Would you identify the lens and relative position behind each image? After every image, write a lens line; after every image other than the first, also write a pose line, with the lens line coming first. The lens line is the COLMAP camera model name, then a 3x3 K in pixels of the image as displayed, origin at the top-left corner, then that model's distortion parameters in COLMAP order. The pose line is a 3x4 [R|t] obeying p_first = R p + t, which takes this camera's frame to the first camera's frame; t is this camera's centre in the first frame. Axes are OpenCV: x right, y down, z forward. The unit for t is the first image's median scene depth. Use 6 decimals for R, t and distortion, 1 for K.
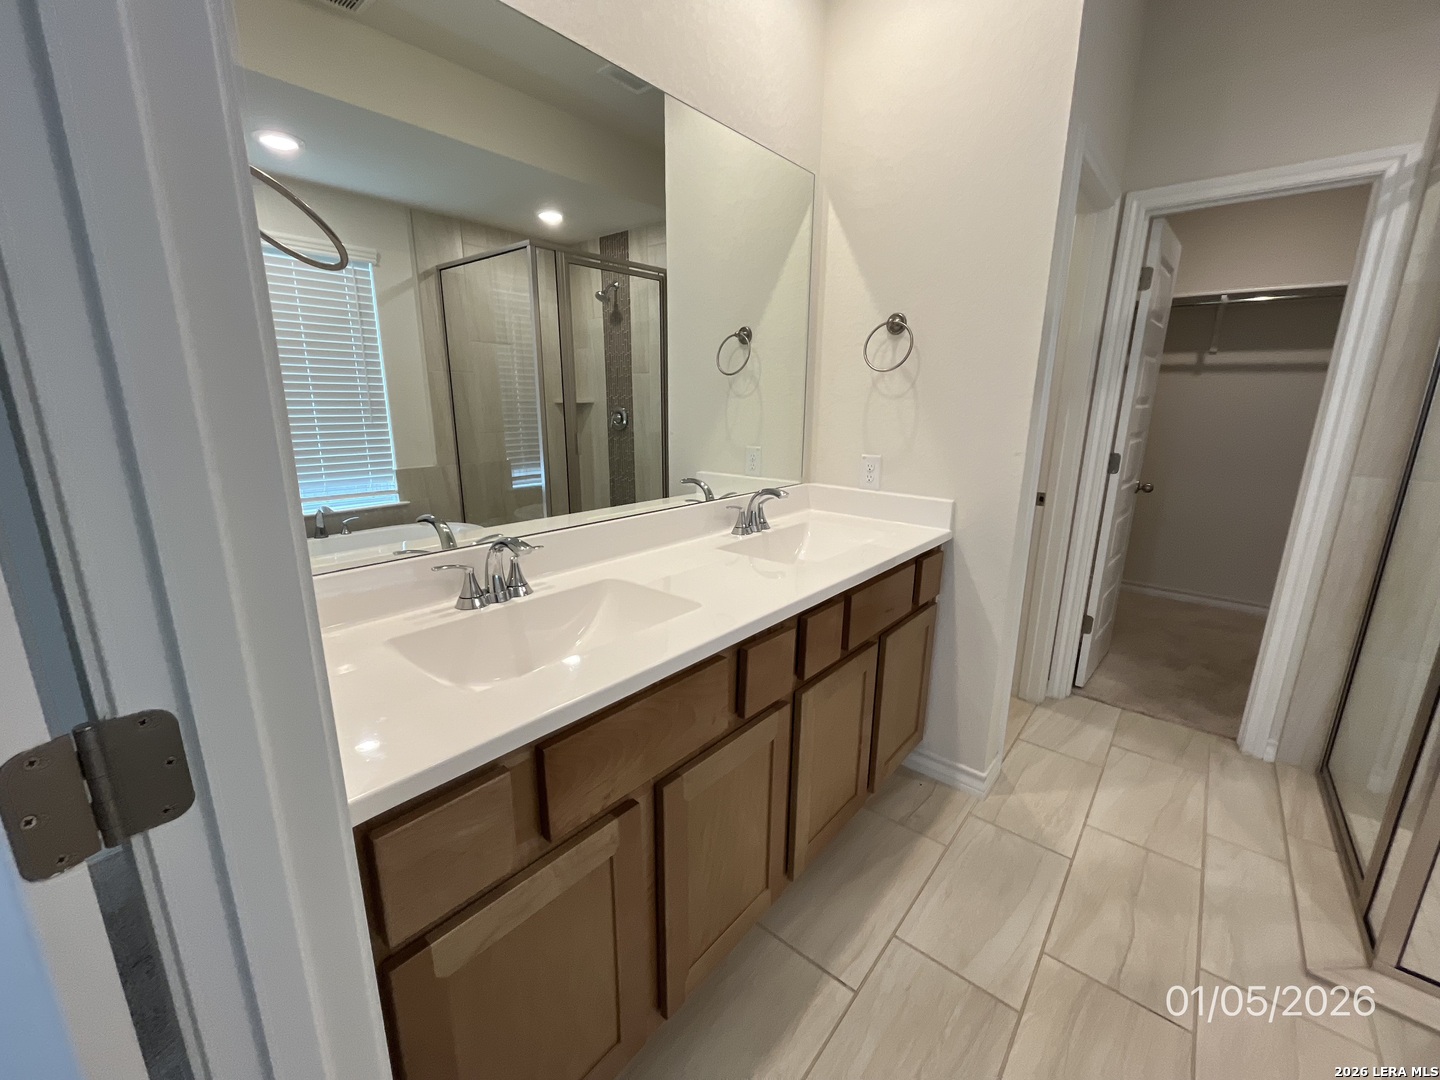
lens RADIAL K [[588.8, 0, 720.2], [0, 588.8, 538.8], [0, 0, 1]] dist [-0.003033, 0.000264]
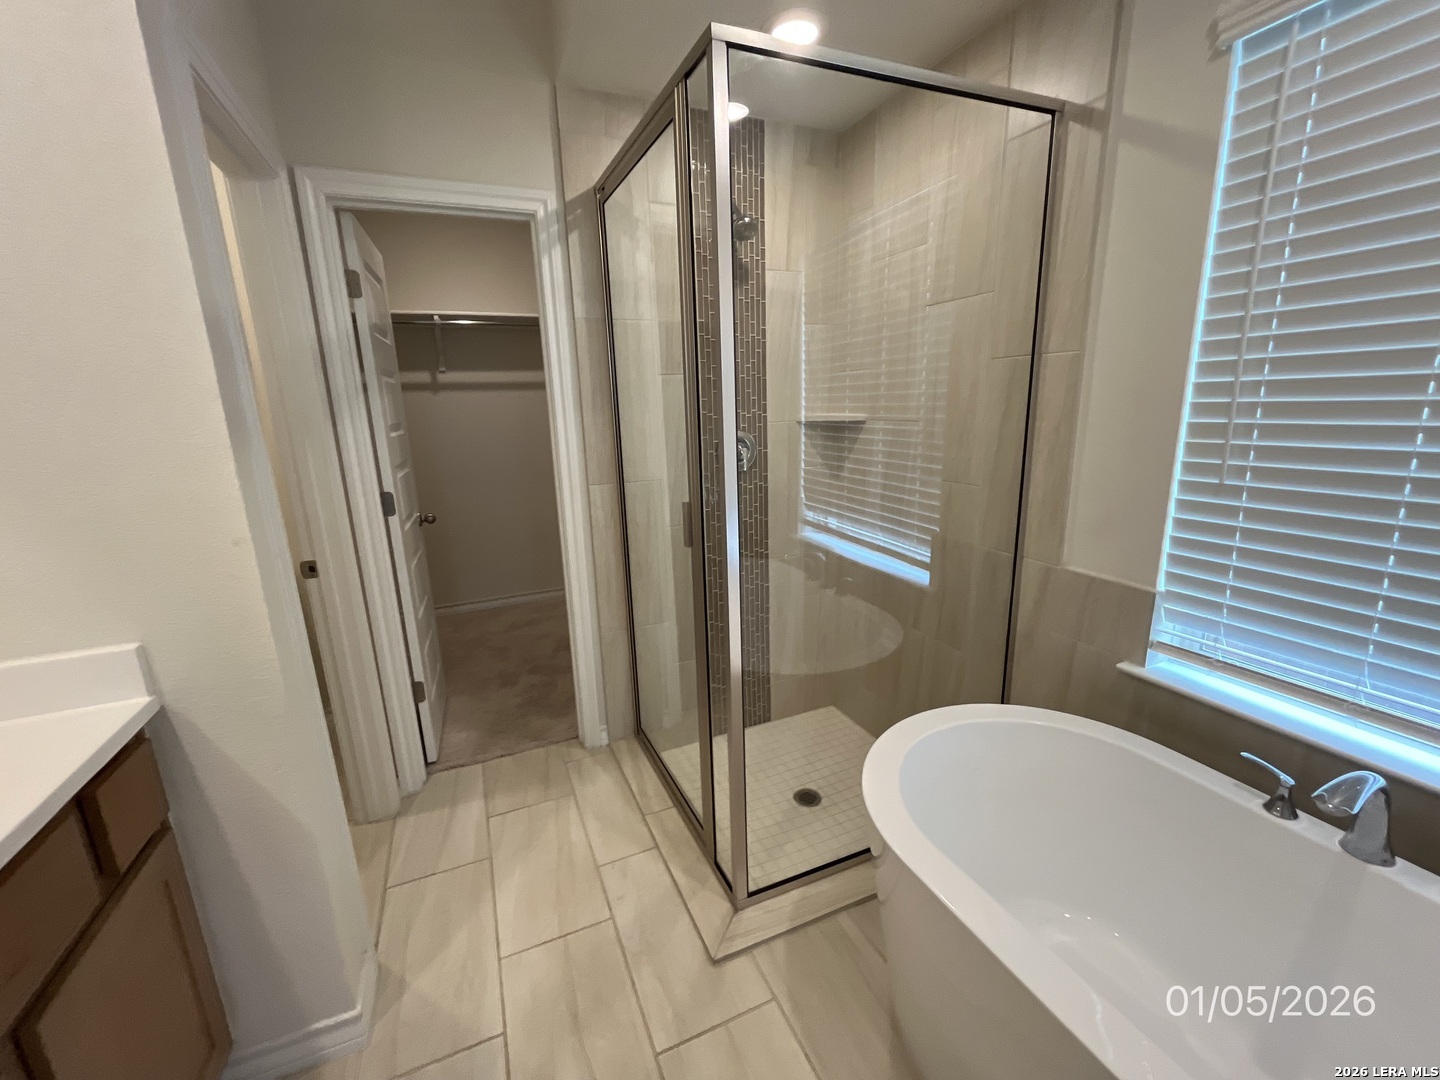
lens RADIAL K [[588.8, 0, 716.8], [0, 588.8, 539.3], [0, 0, 1]] dist [-0.003033, 0.000264]
pose [[0.447434, -0.230579, 0.864081, 0.152081], [0.246934, 0.960483, 0.128437, -0.076719], [-0.859550, 0.155904, 0.486690, 0.208947]]
